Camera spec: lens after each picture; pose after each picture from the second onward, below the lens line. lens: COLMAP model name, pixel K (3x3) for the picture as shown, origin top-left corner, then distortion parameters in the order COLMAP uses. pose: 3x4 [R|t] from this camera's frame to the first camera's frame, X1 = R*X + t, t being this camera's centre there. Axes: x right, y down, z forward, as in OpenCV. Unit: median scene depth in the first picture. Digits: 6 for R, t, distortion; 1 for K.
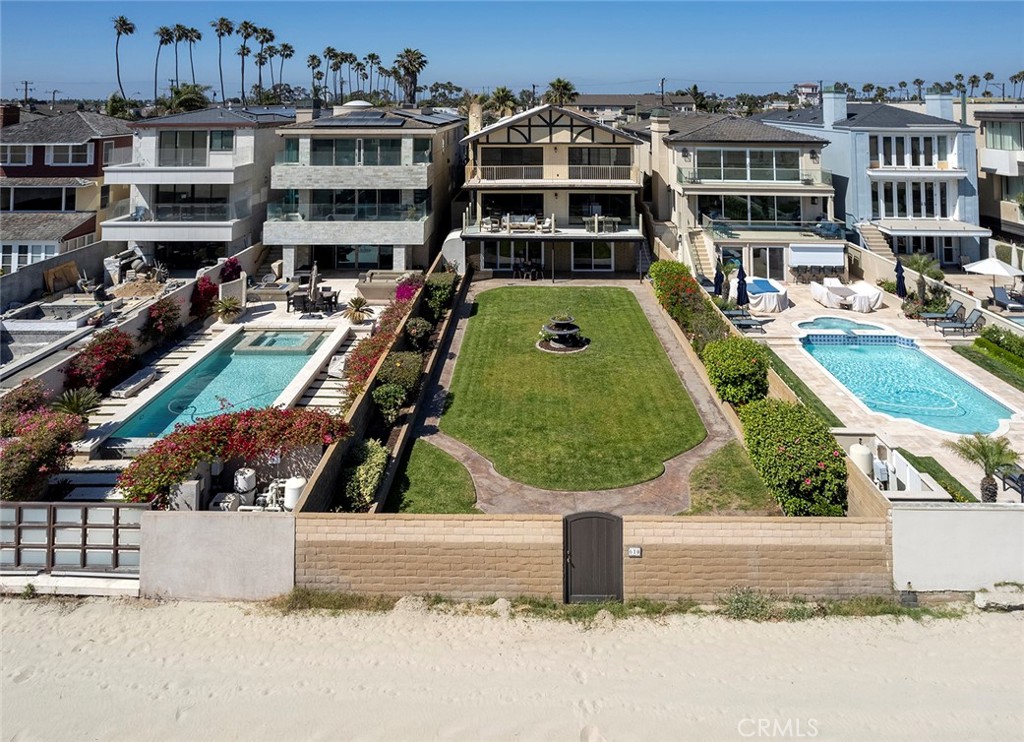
lens RADIAL K [[736.7, 0, 511.5], [0, 736.7, 206.2], [0, 0, 1]] dist [-0.008554, -0.005006]
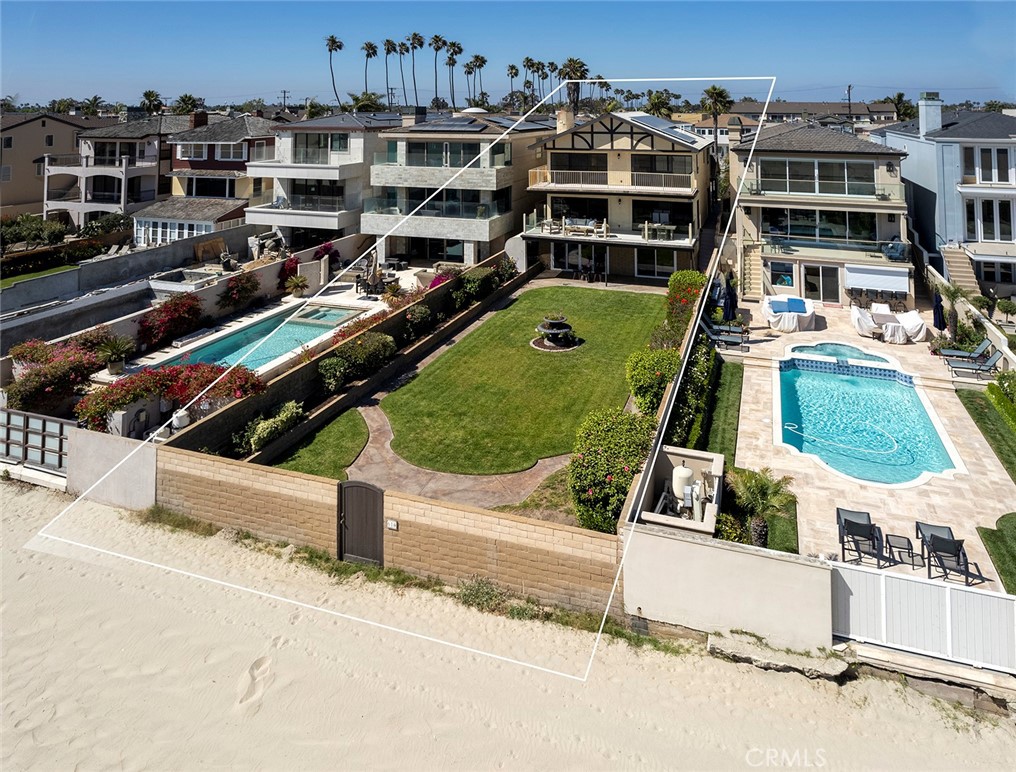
lens RADIAL K [[709.9, 0, 511.8], [0, 709.9, 220.7], [0, 0, 1]] dist [-0.003960, -0.002293]
pose [[0.950088, 0.049442, -0.308041, 0.235280], [-0.044503, 0.998743, 0.023042, -0.003904], [0.308793, -0.008183, 0.951094, 0.022469]]
